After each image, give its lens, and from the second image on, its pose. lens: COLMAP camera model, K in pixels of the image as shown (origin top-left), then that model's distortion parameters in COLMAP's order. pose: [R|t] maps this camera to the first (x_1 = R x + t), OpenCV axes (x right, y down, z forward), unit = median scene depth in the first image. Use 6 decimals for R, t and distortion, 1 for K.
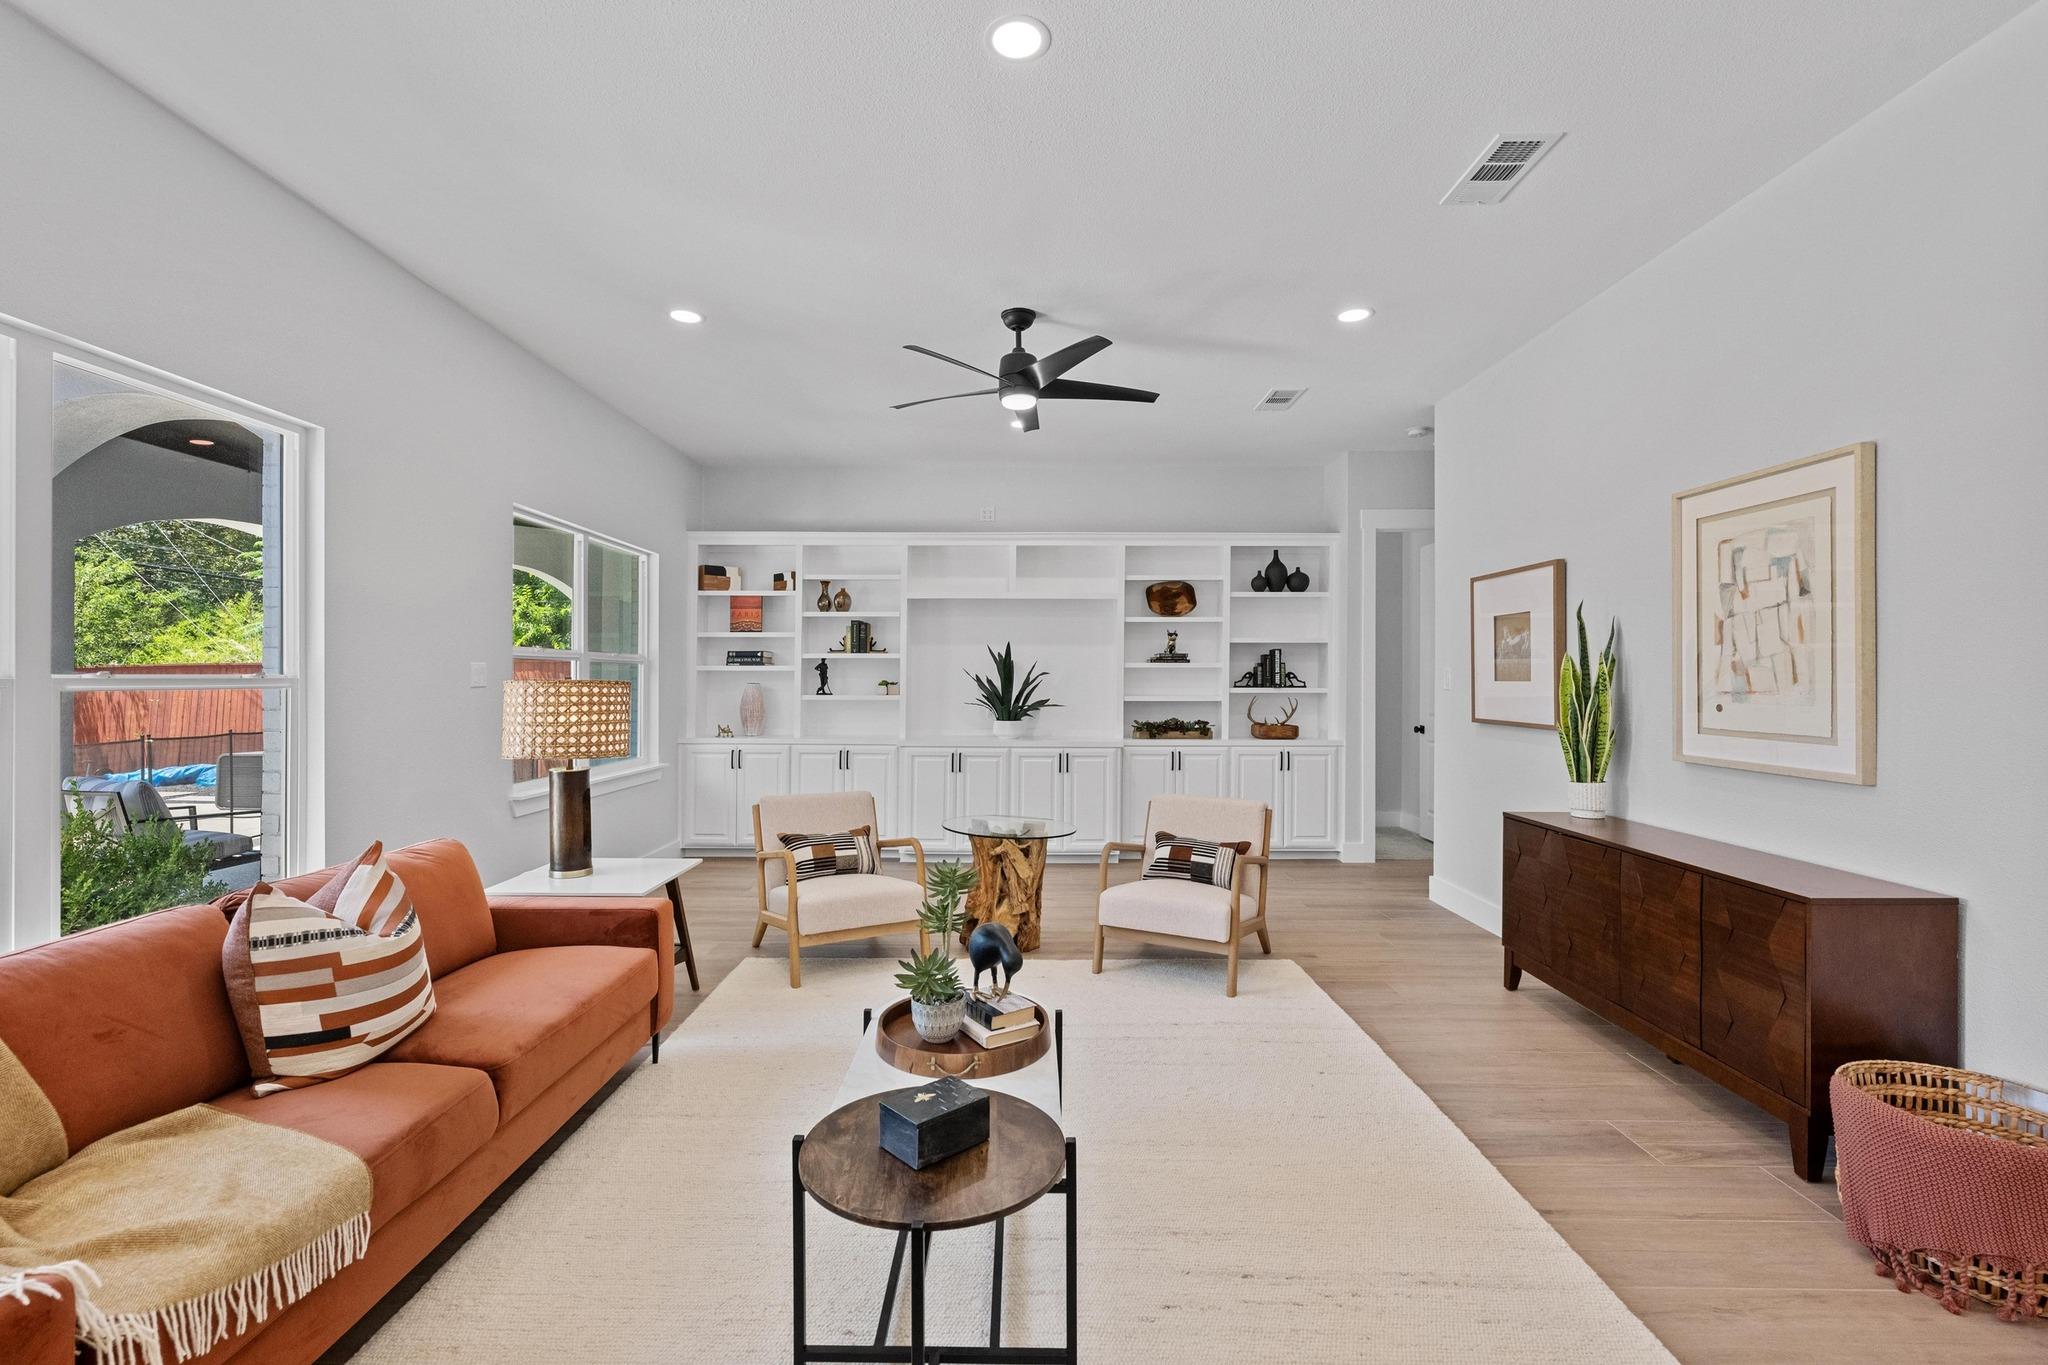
lens RADIAL K [[899.8, 0, 1026.2], [0, 899.8, 684.4], [0, 0, 1]] dist [0.002659, 0.000251]
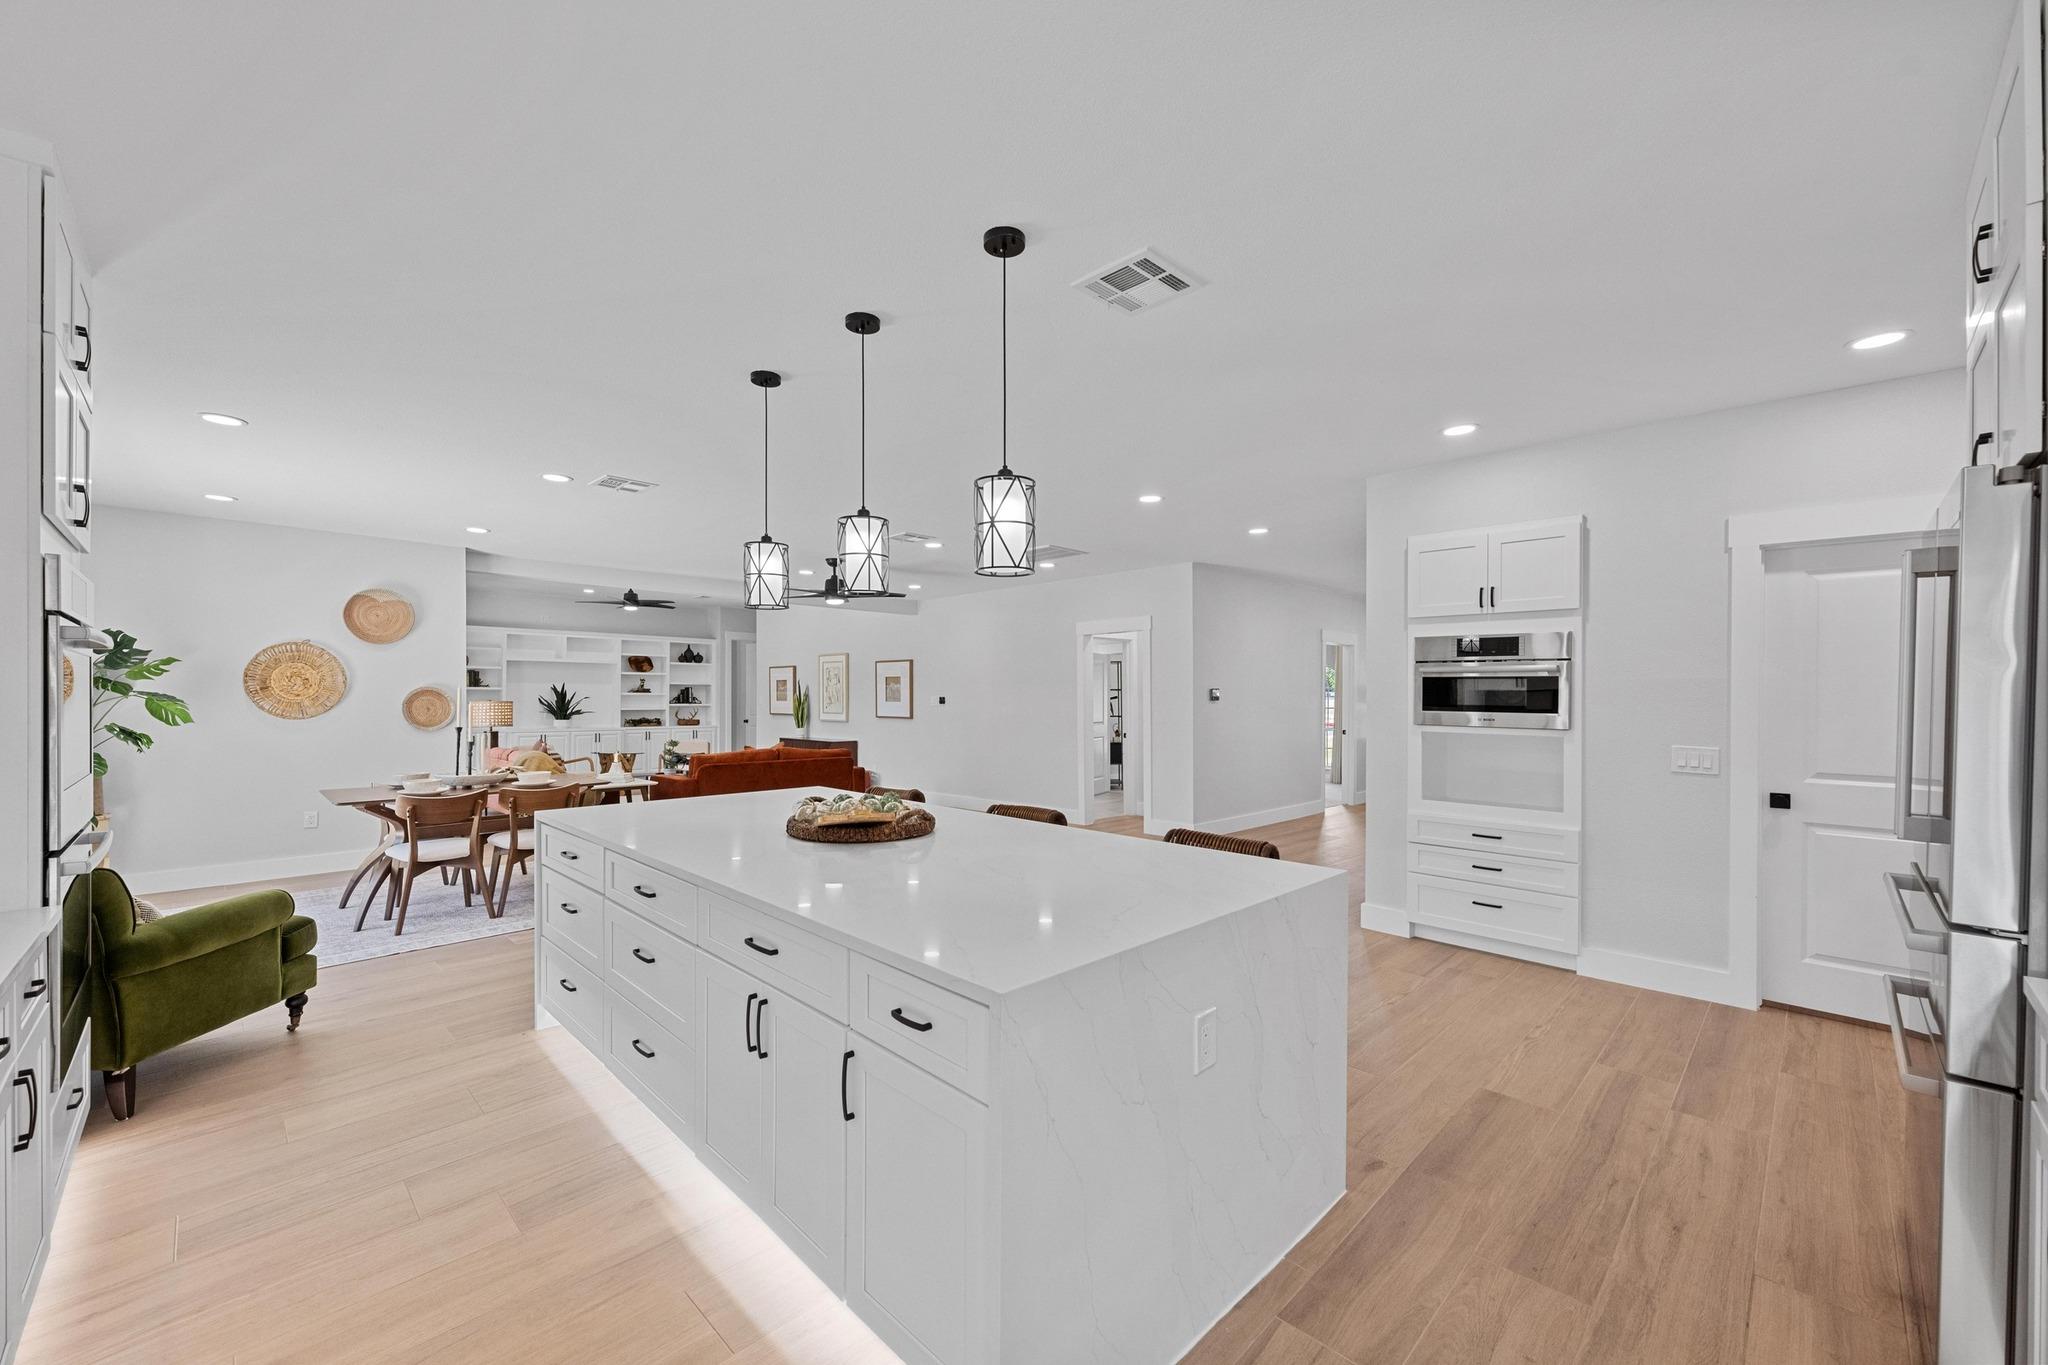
lens RADIAL K [[813.5, 0, 1023.7], [0, 813.5, 699.4], [0, 0, 1]] dist [-0.000941, 0.000252]
pose [[0.705119, -0.003228, 0.709081, -0.613506], [0.004444, 0.999990, 0.000134, -0.003730], [-0.709075, 0.003057, 0.705127, -1.117994]]
